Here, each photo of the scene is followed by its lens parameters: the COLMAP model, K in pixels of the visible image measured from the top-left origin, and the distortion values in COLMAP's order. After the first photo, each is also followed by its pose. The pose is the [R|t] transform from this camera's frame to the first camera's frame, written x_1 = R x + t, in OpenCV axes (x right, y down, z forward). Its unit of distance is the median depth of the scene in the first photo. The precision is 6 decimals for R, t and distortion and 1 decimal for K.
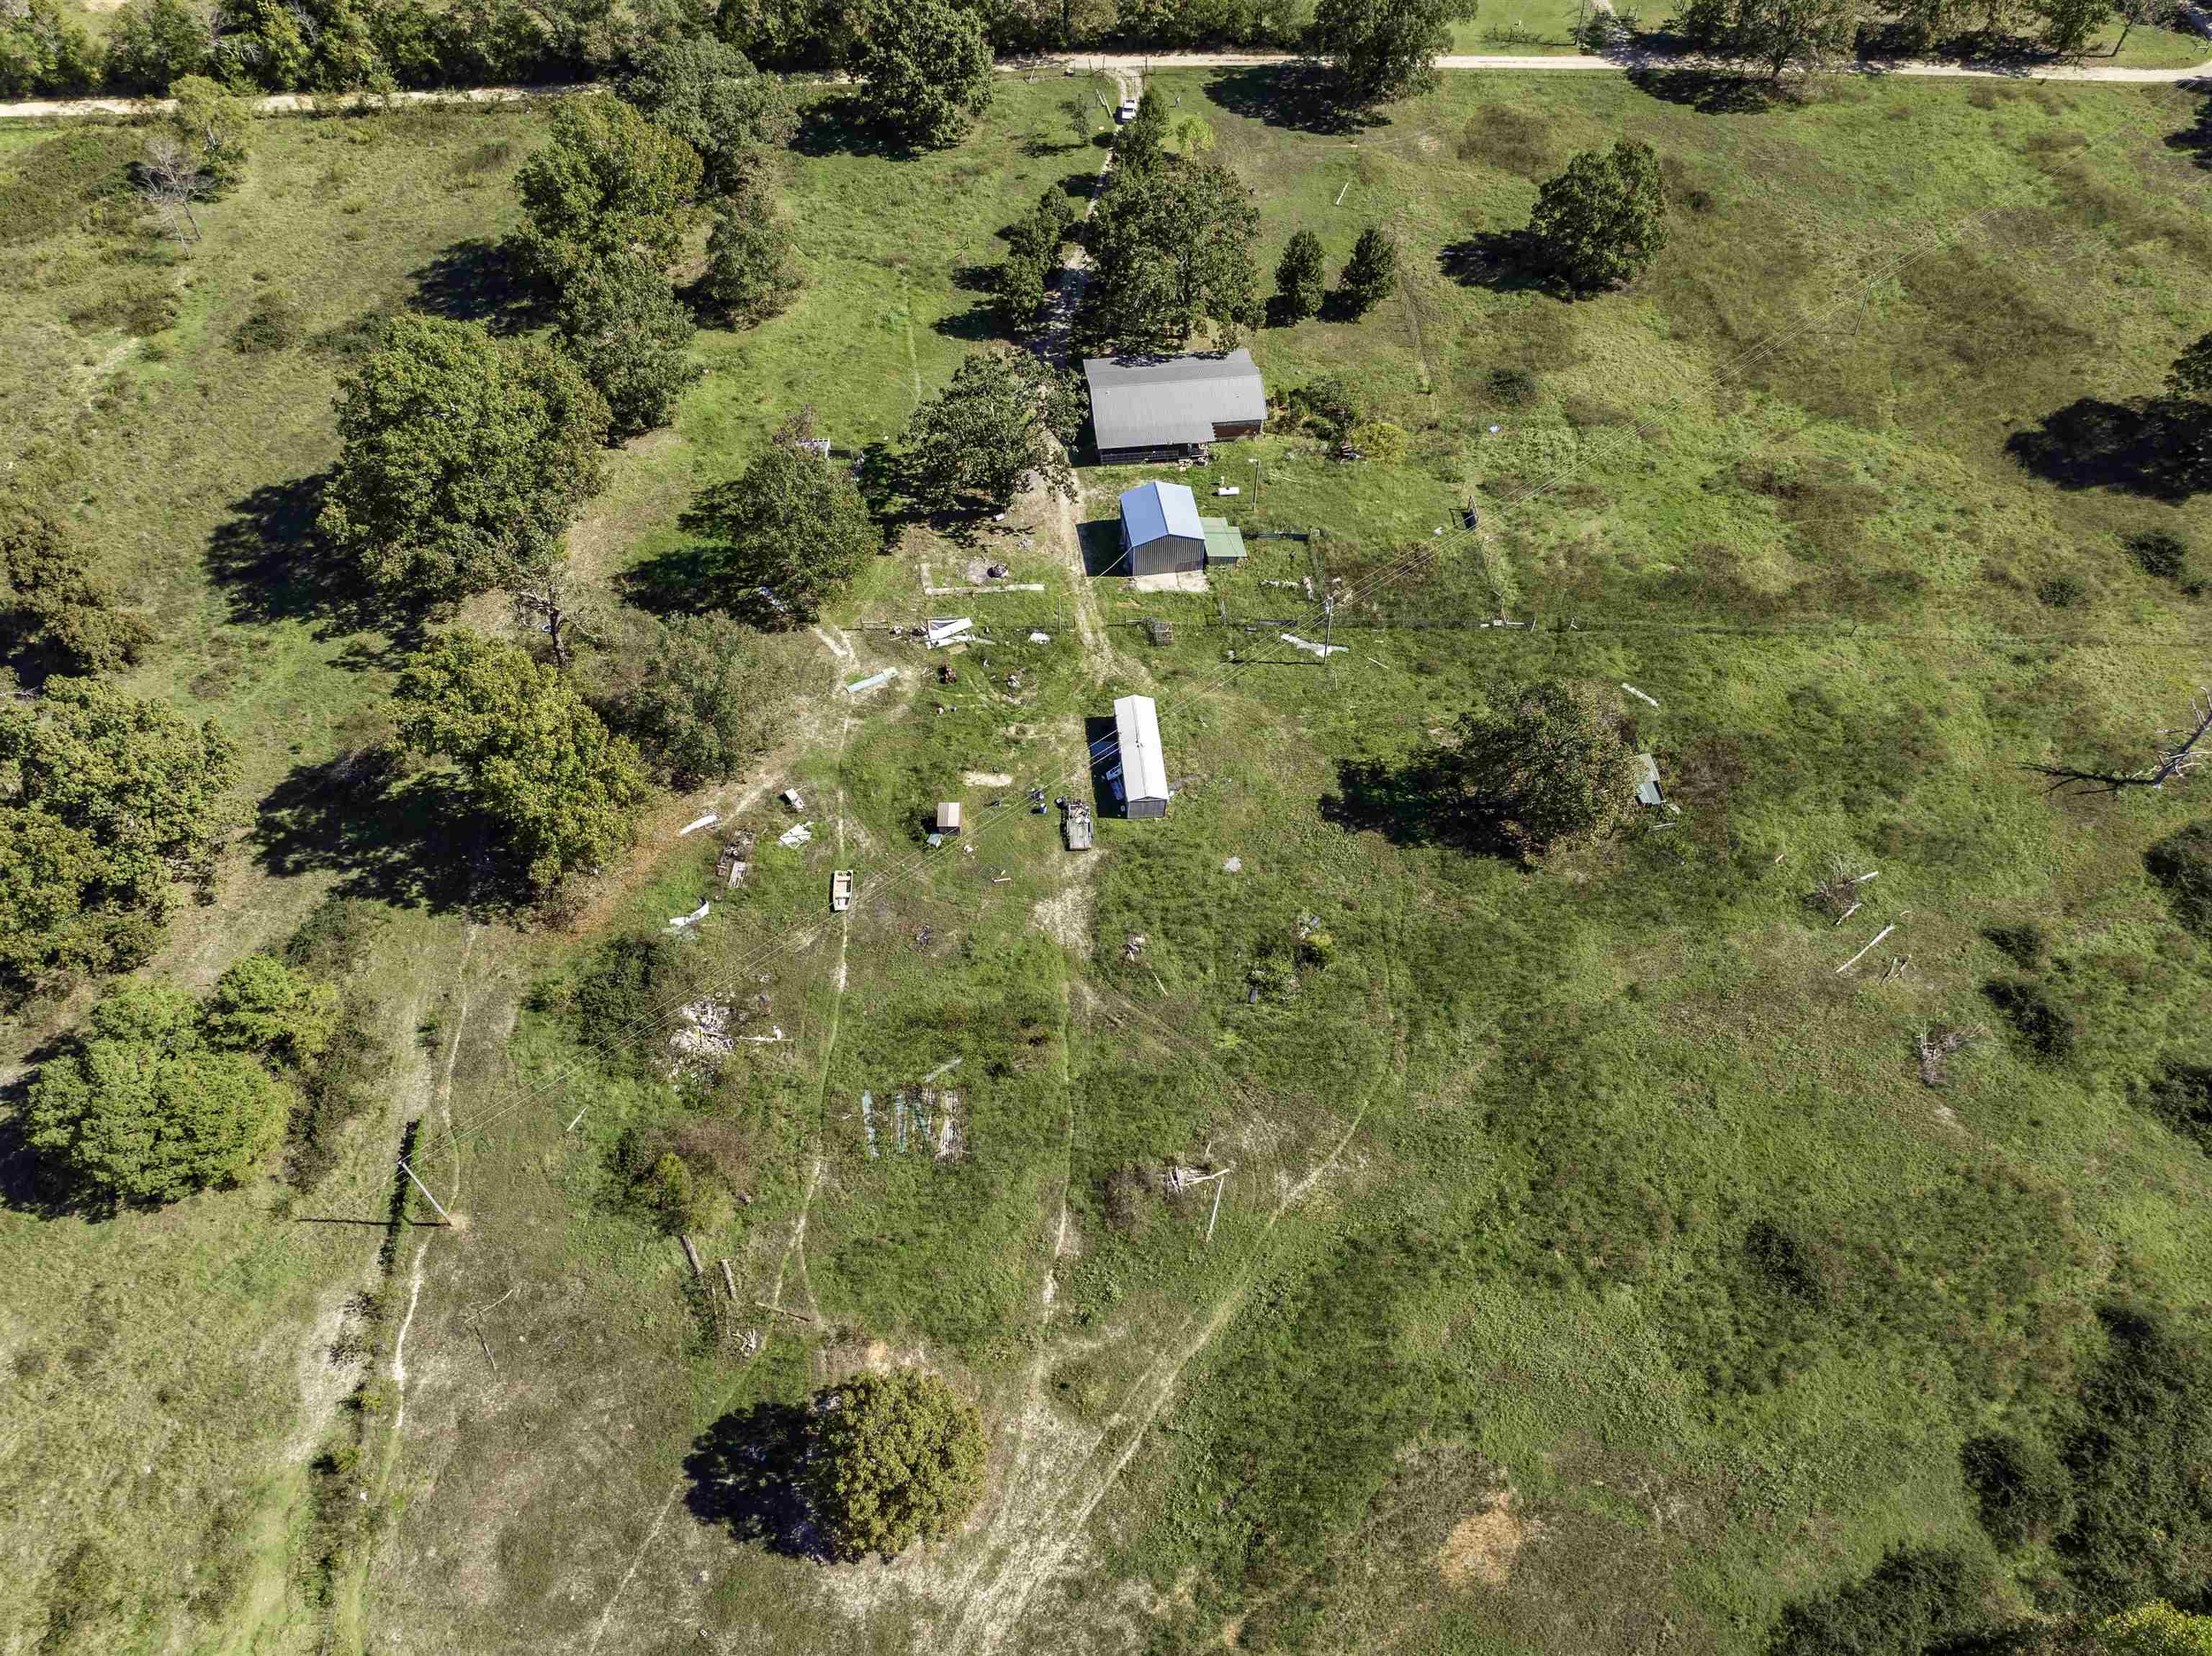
lens RADIAL K [[1559.7, 0, 1115.4], [0, 1559.7, 827.6], [0, 0, 1]] dist [-0.037518, 0.020703]
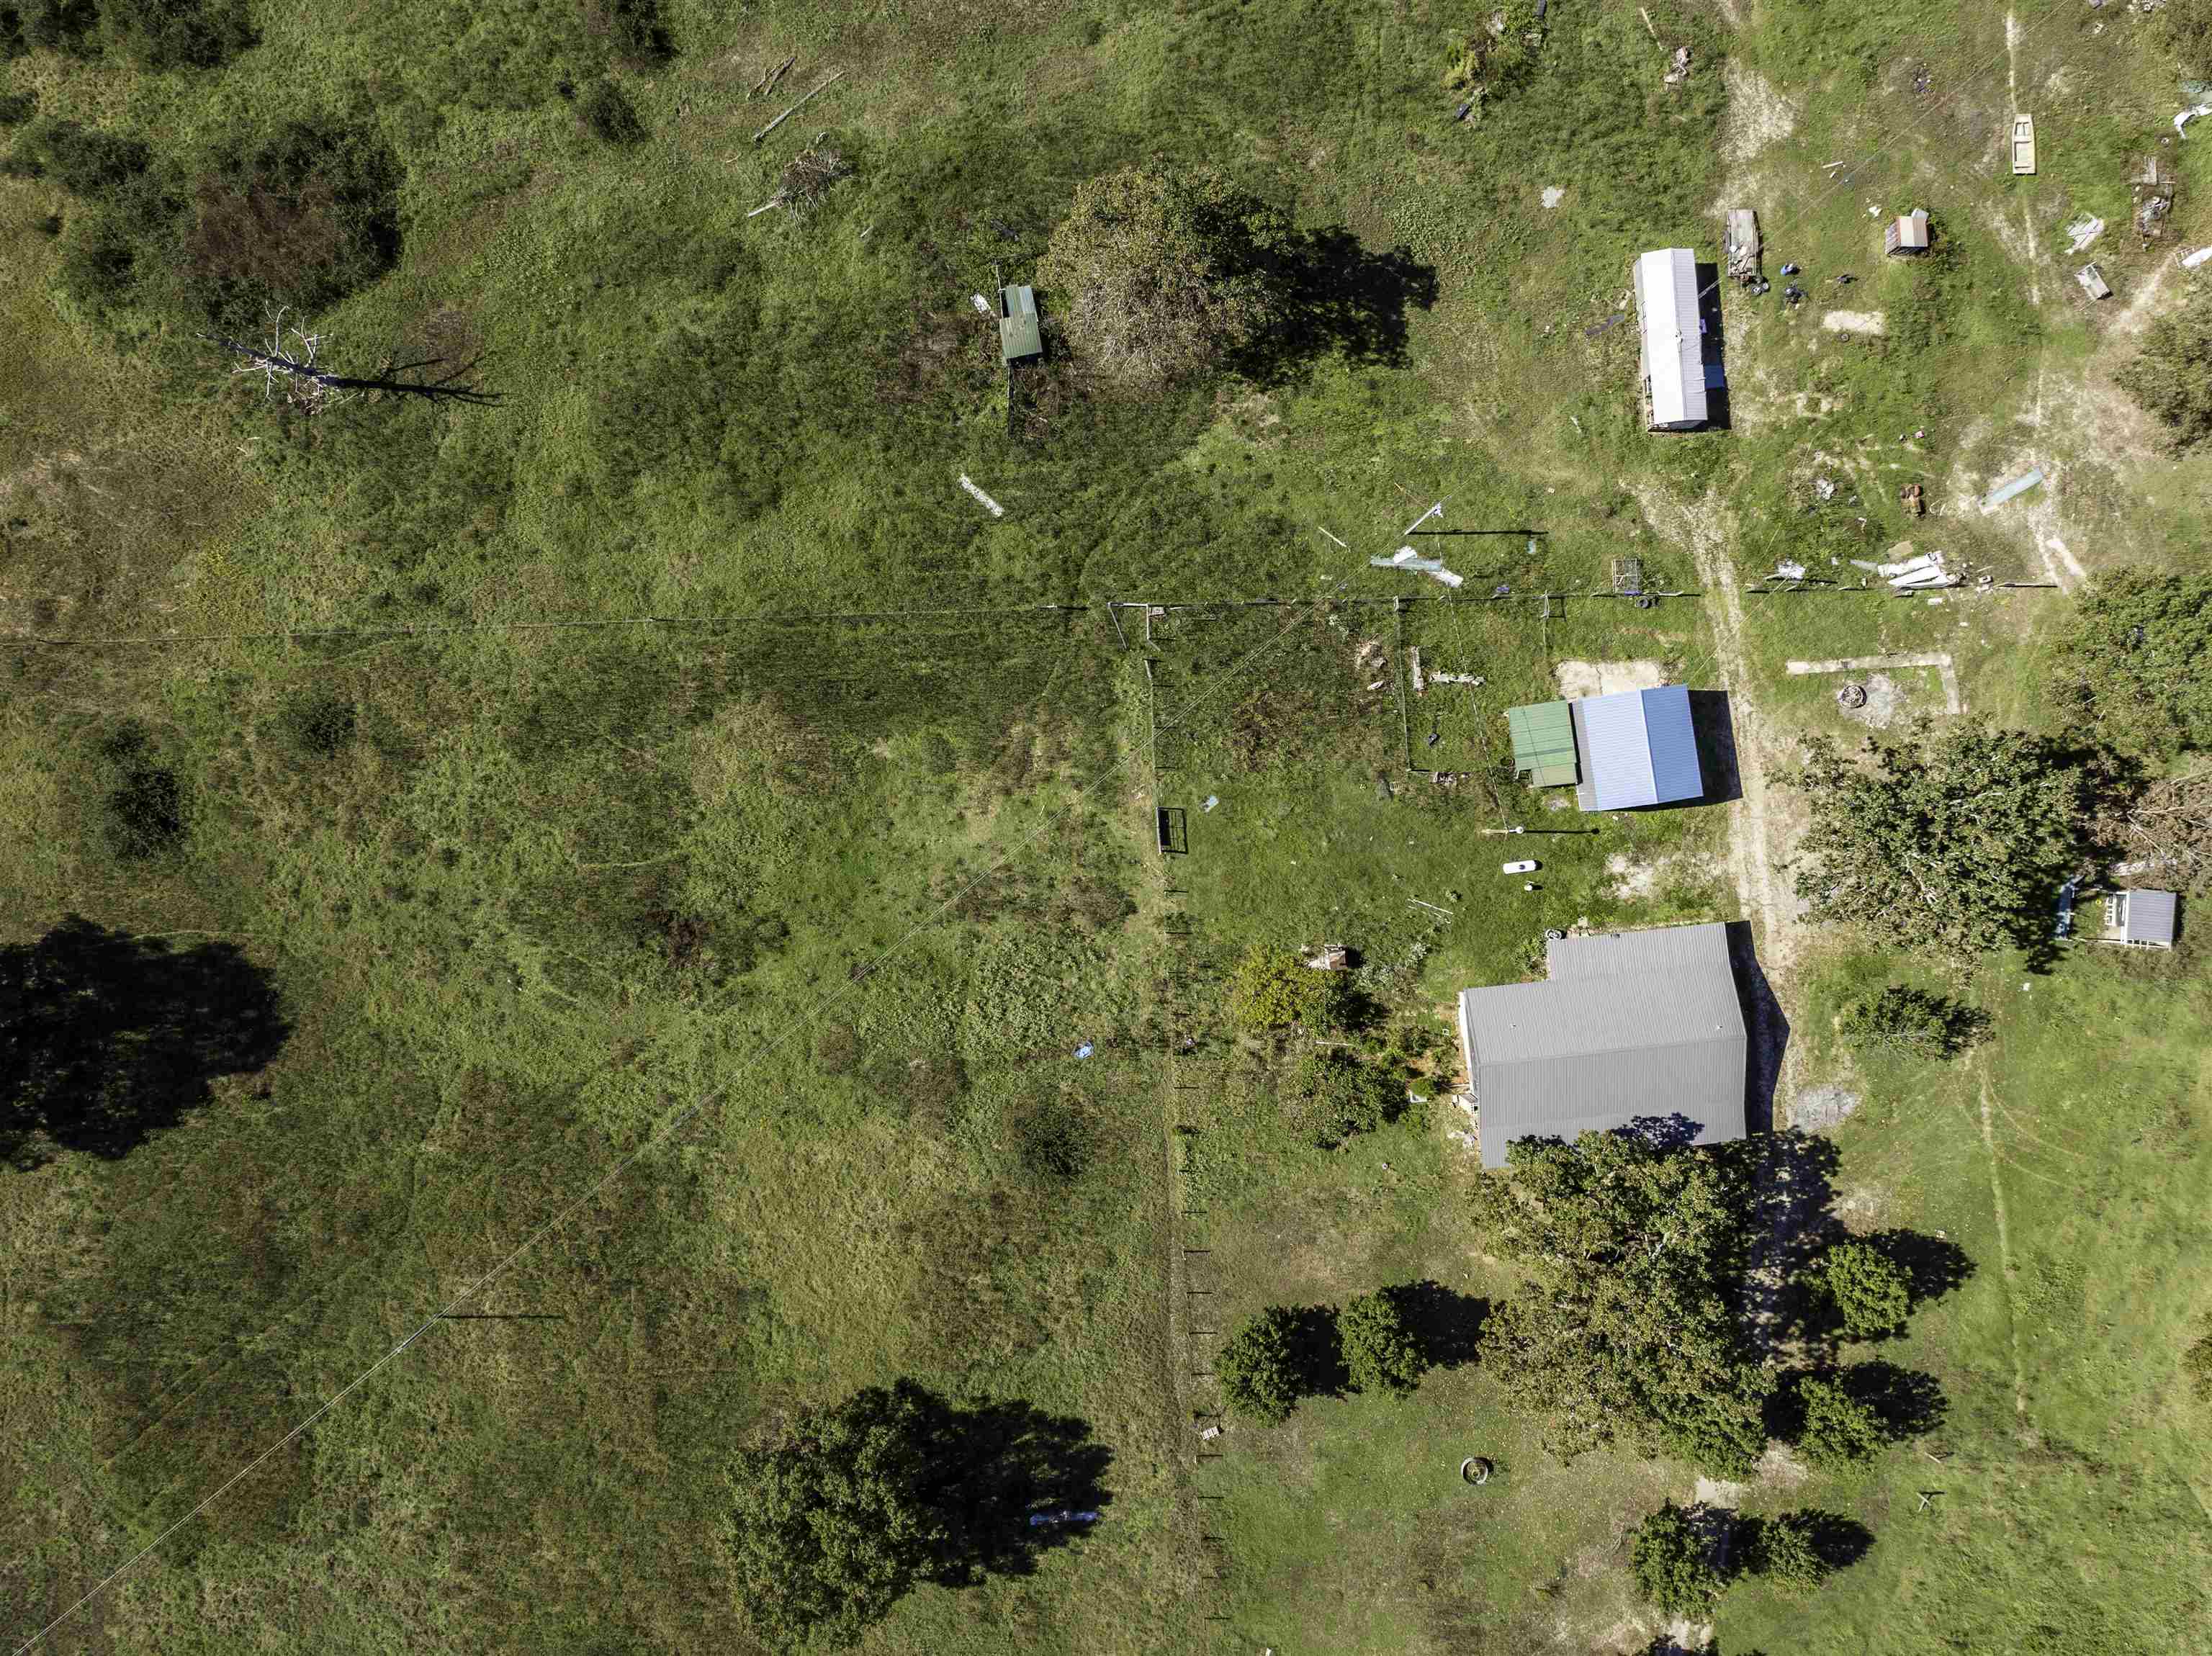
lens RADIAL K [[1559.7, 0, 1115.4], [0, 1559.7, 827.6], [0, 0, 1]] dist [-0.037518, 0.020703]
pose [[-0.999793, -0.017206, -0.010871, 0.301541], [0.007305, -0.801915, 0.597394, -0.716174], [-0.018996, 0.597191, 0.801874, 0.531947]]
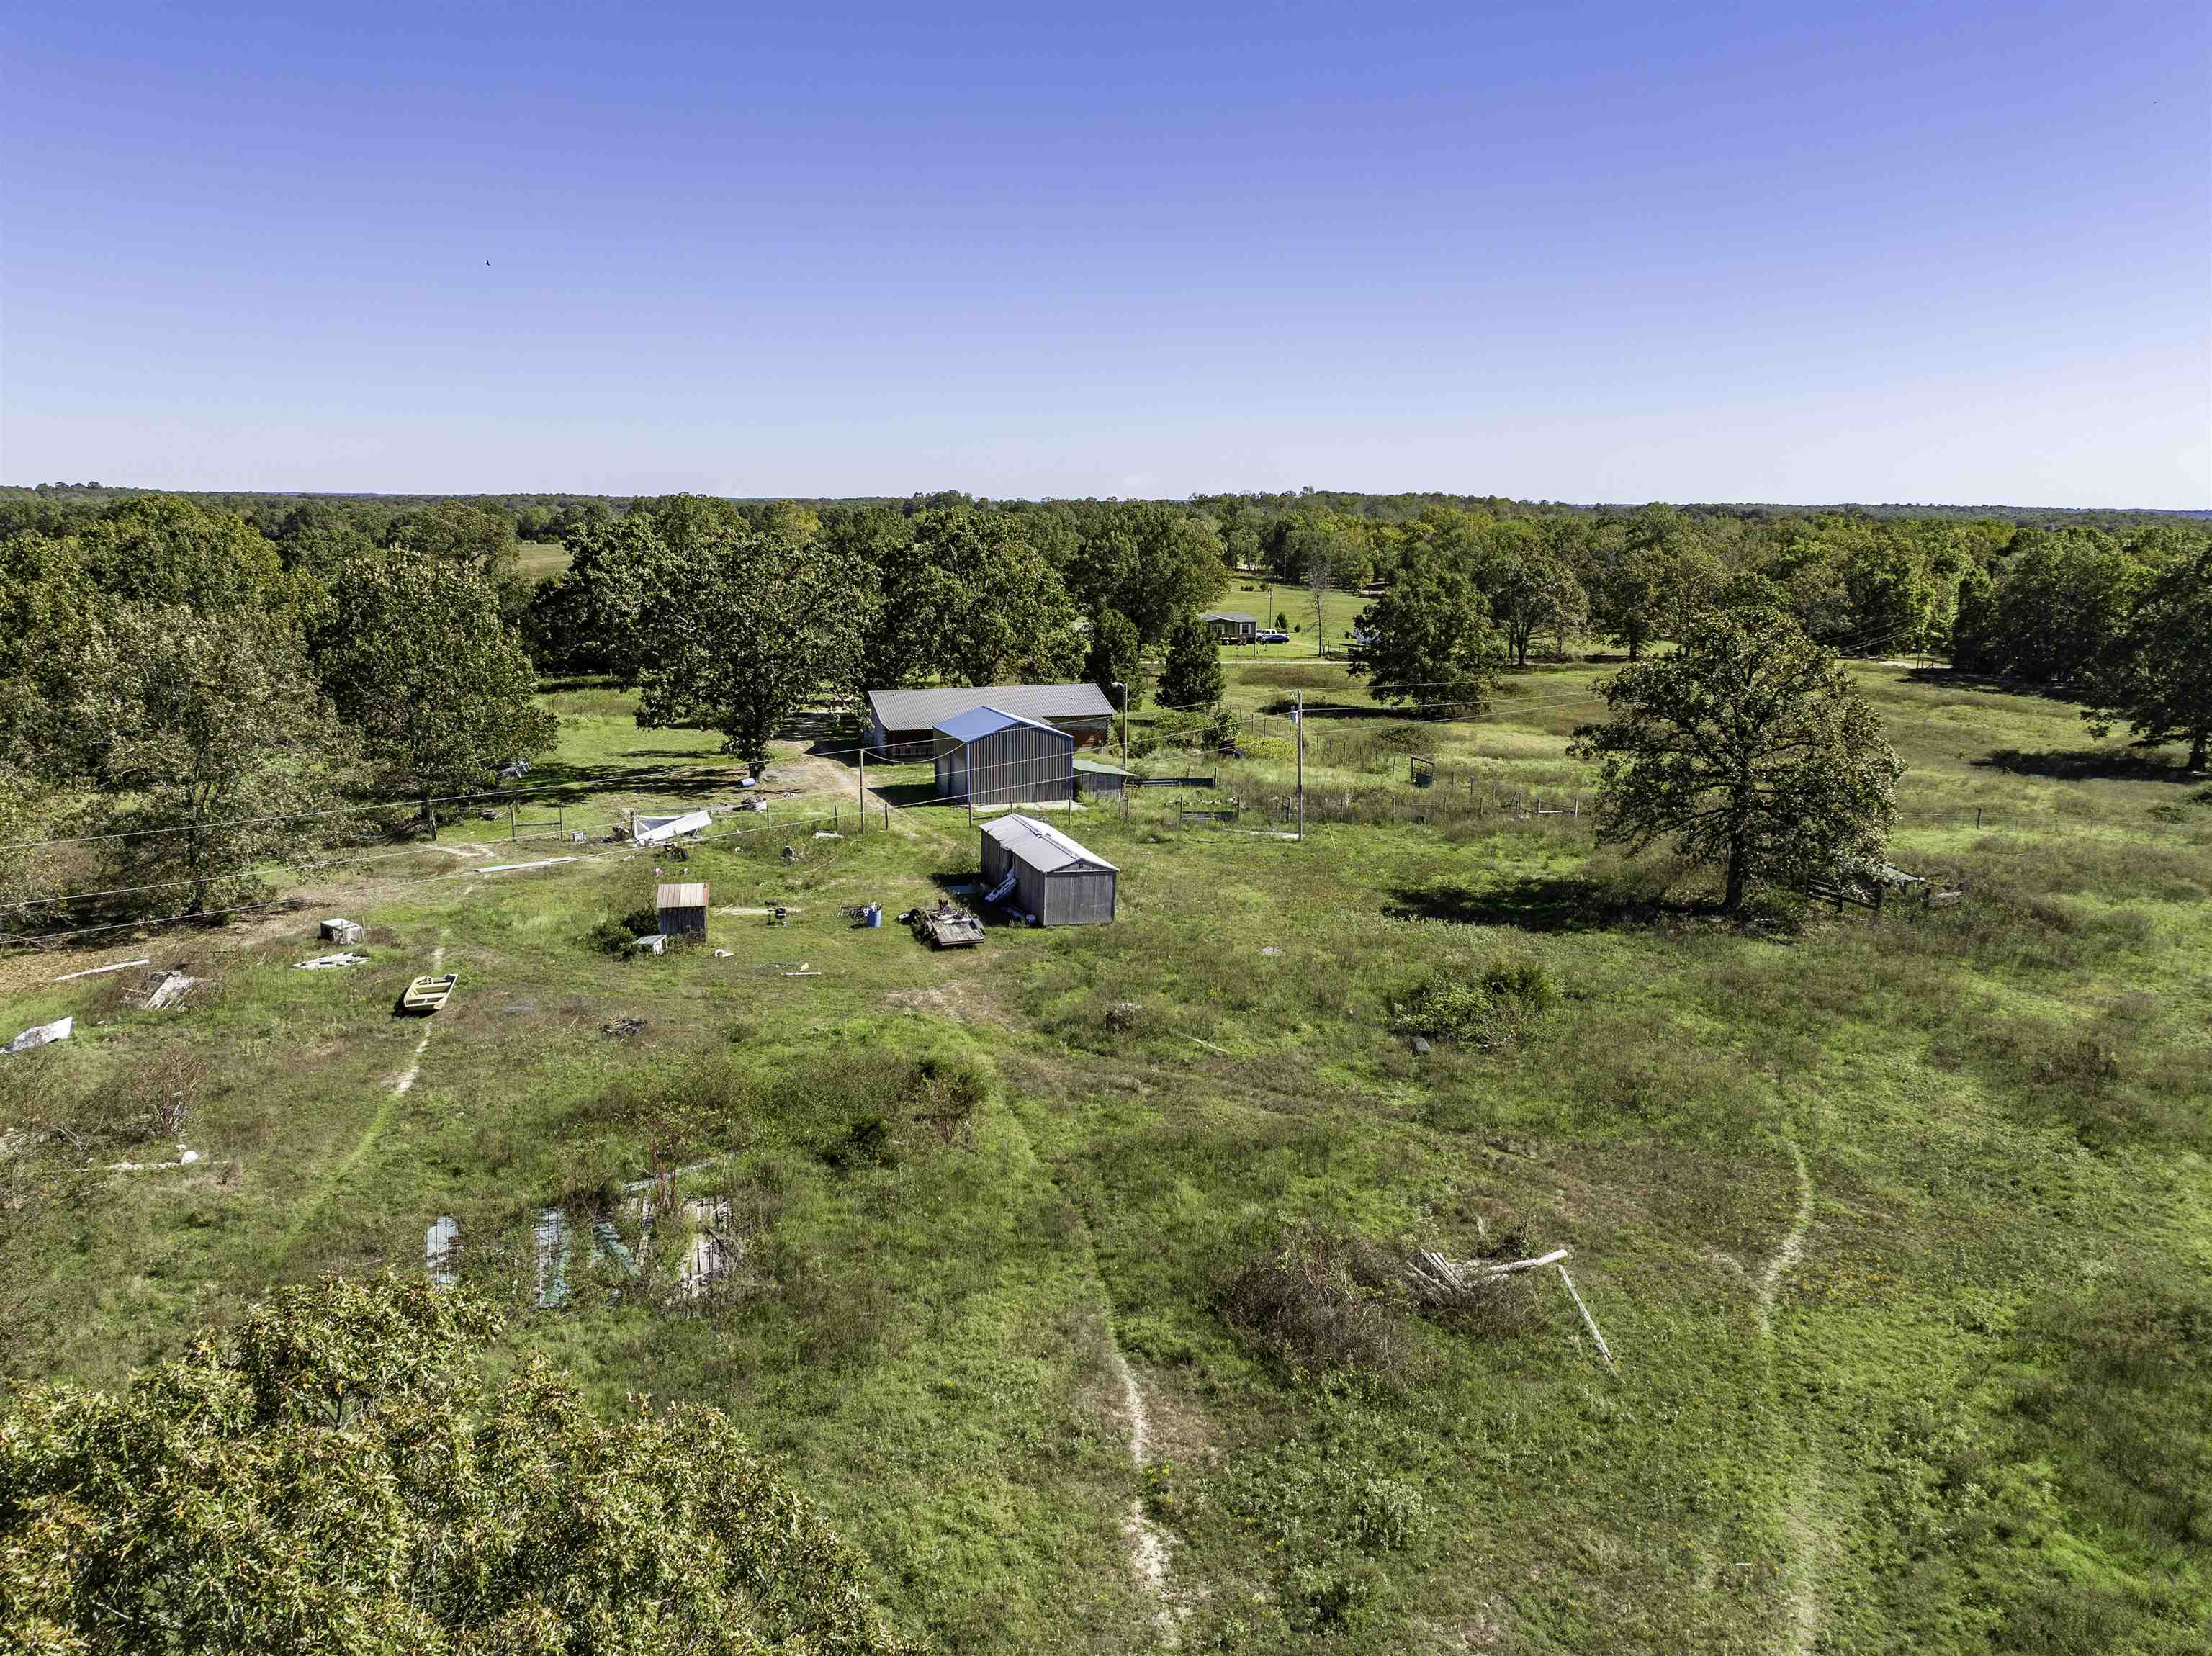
lens RADIAL K [[1559.7, 0, 1115.4], [0, 1559.7, 827.6], [0, 0, 1]] dist [-0.037518, 0.020703]
pose [[0.974790, -0.046926, 0.218136, -0.077646], [0.179787, 0.744181, -0.643329, 0.297488], [-0.132144, 0.666328, 0.733856, 0.597963]]
